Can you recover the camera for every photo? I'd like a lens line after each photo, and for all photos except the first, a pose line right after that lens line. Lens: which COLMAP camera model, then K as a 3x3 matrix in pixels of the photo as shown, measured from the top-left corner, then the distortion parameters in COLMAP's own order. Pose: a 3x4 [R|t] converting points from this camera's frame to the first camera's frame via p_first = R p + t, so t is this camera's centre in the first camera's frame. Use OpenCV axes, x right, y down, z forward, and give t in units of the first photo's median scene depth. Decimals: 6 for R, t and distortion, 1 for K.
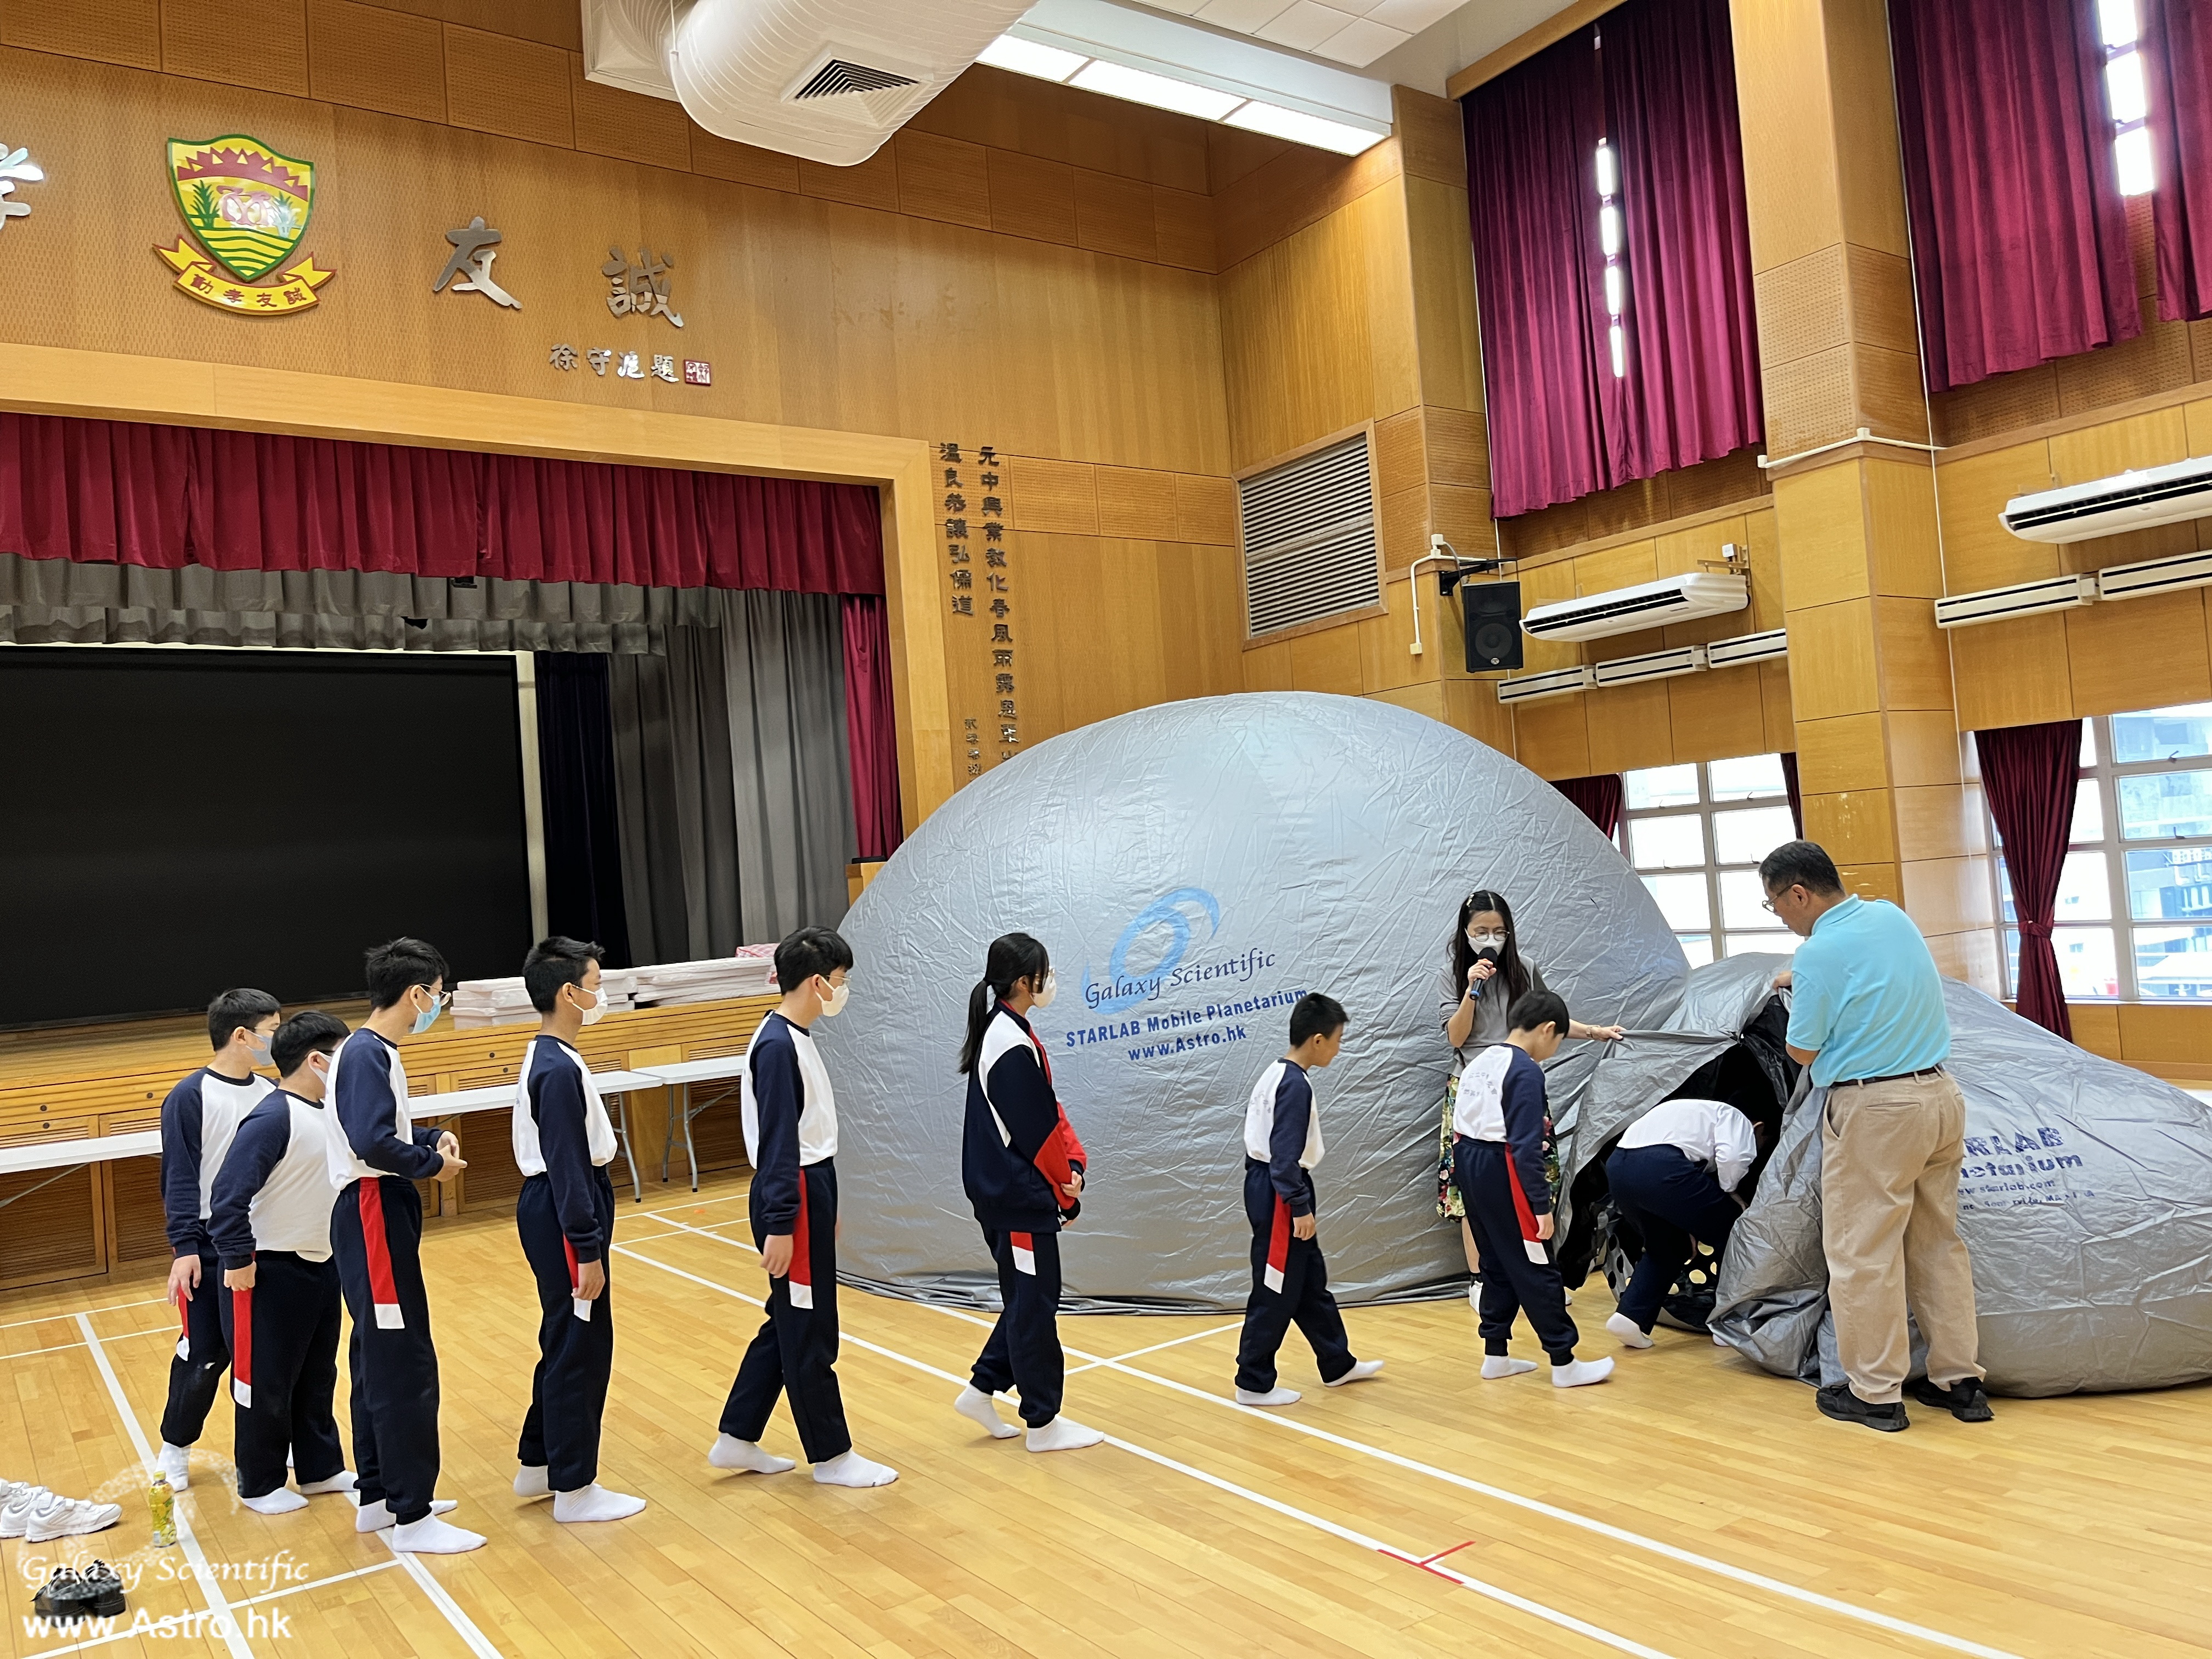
lens RADIAL K [[1682.8, 0, 1147.1], [0, 1682.8, 823.7], [0, 0, 1]] dist [0.053630, -0.100018]
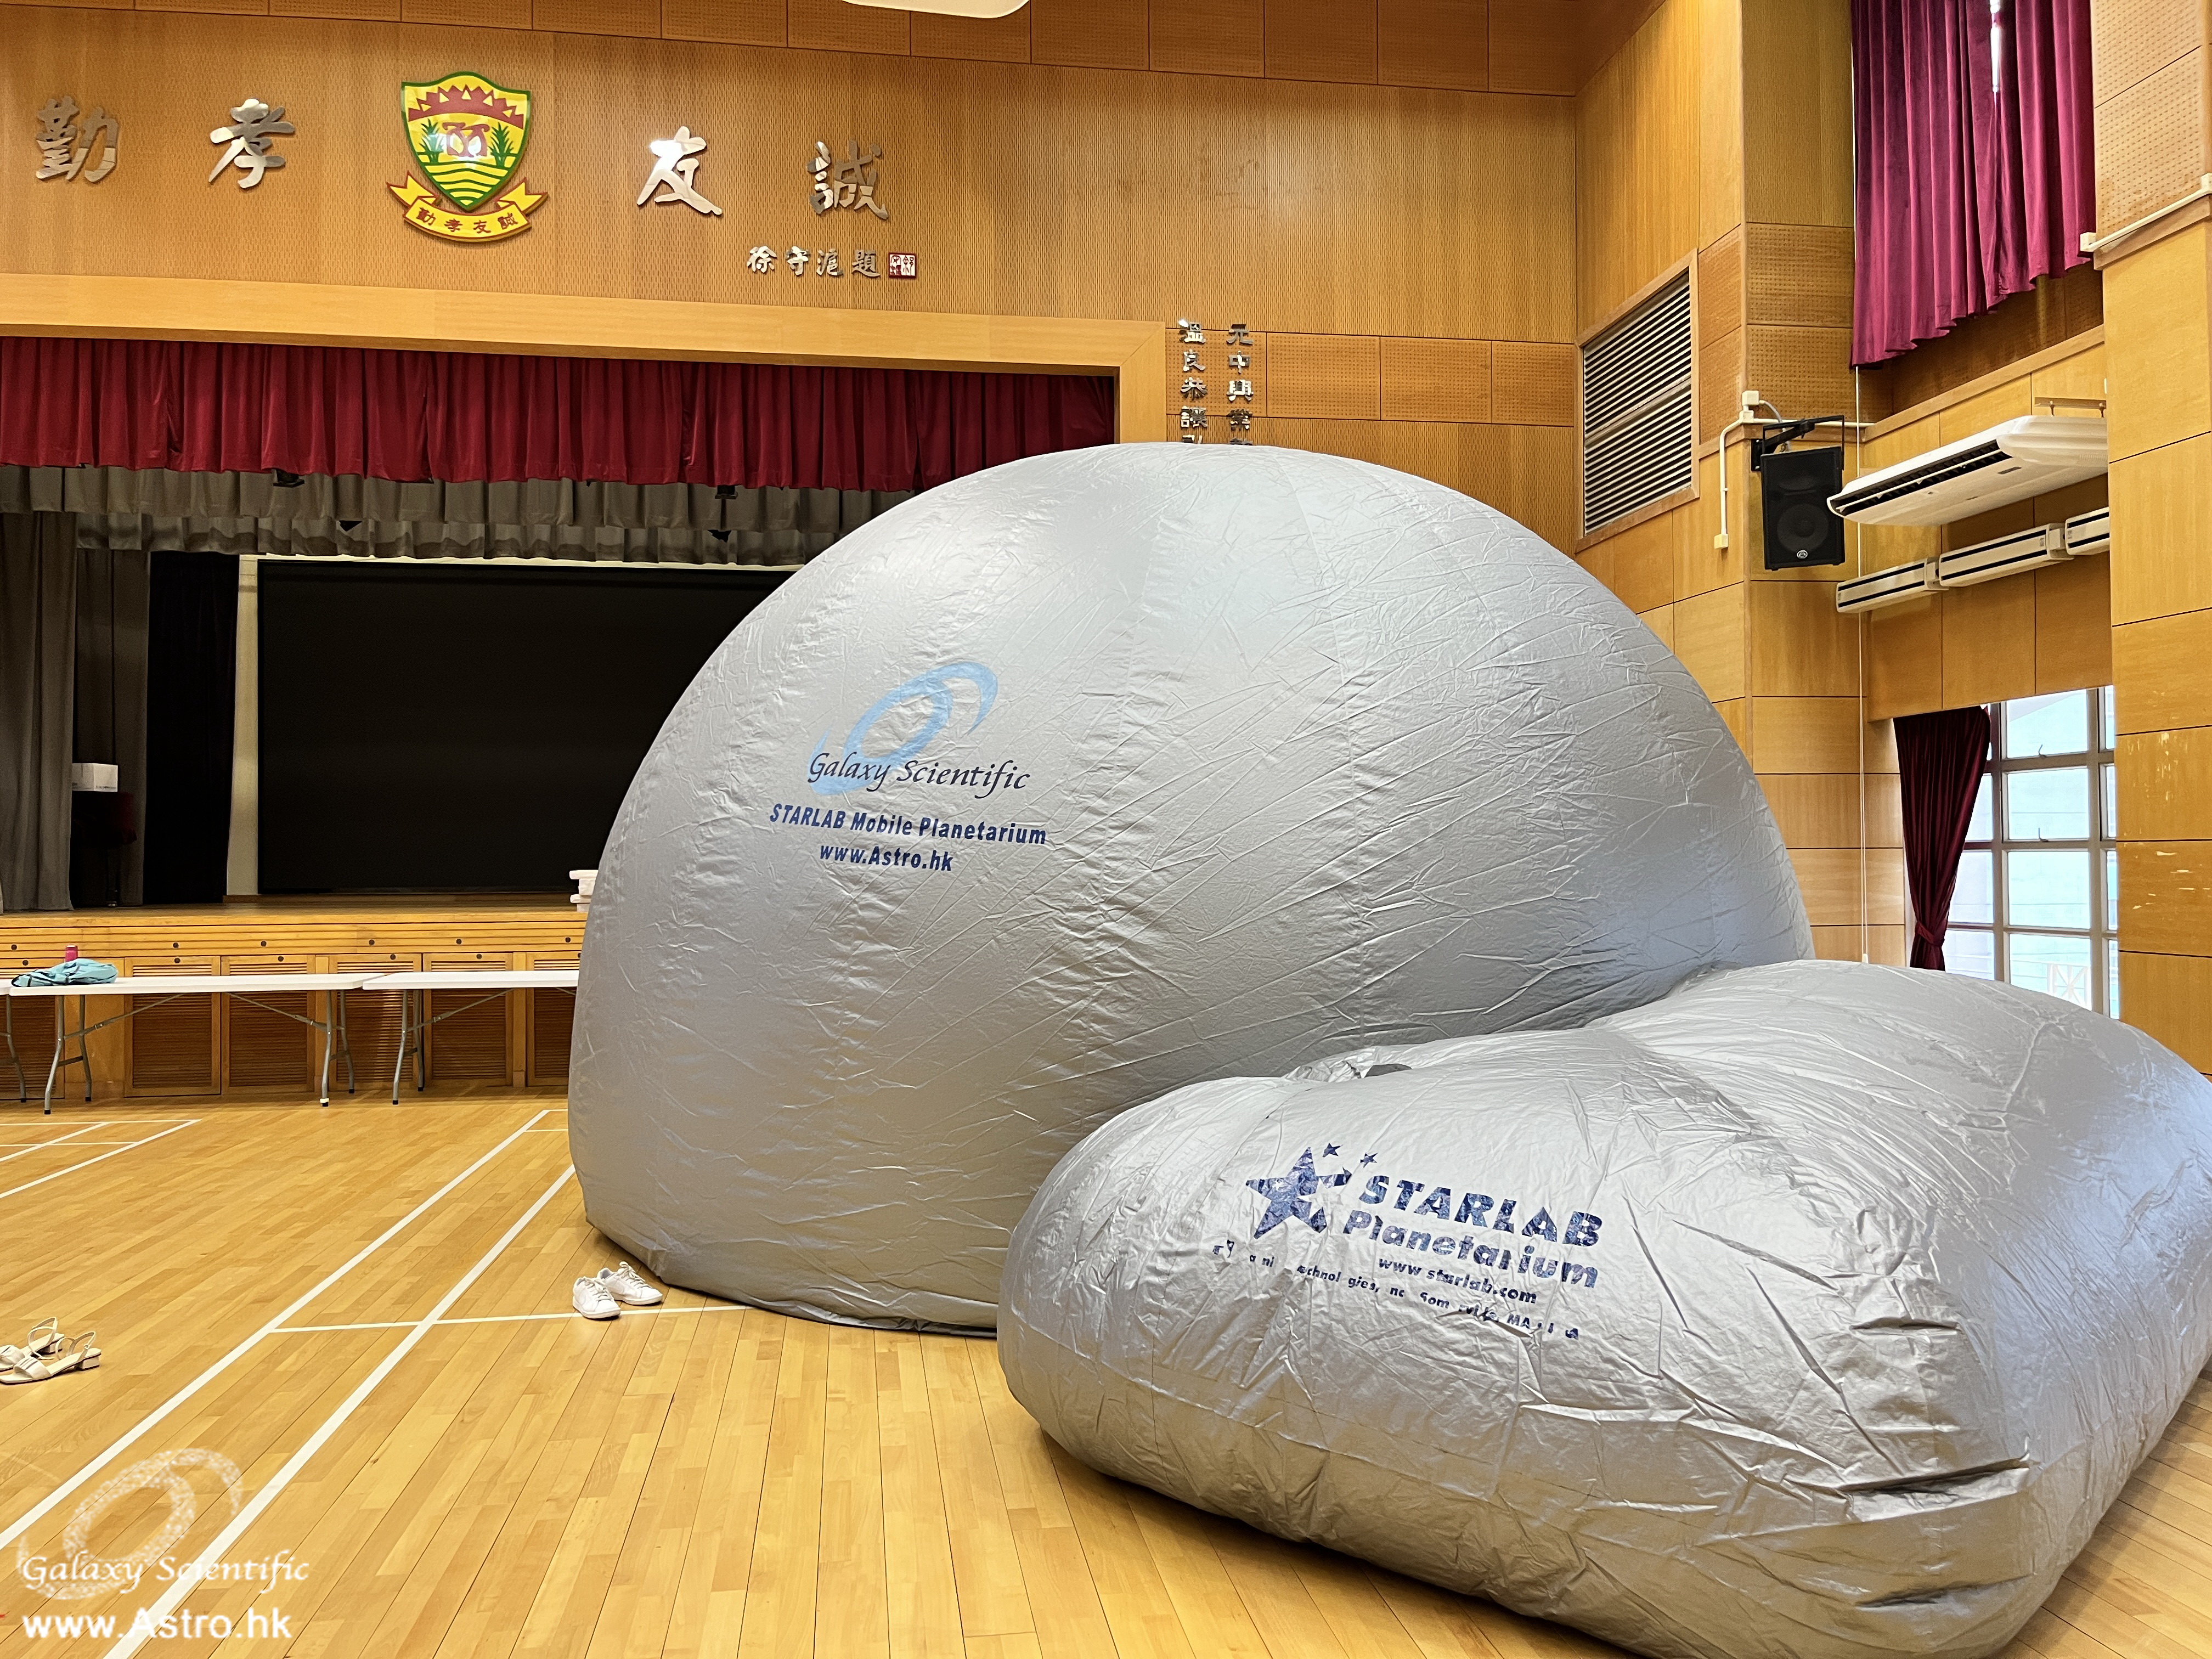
lens RADIAL K [[1707.3, 0, 1106.0], [0, 1707.3, 829.5], [0, 0, 1]] dist [0.018630, -0.006529]
pose [[0.885149, 0.059095, -0.461539, 0.293233], [-0.043220, 0.998056, 0.044901, 0.006112], [0.463296, -0.019797, 0.885983, 0.171493]]
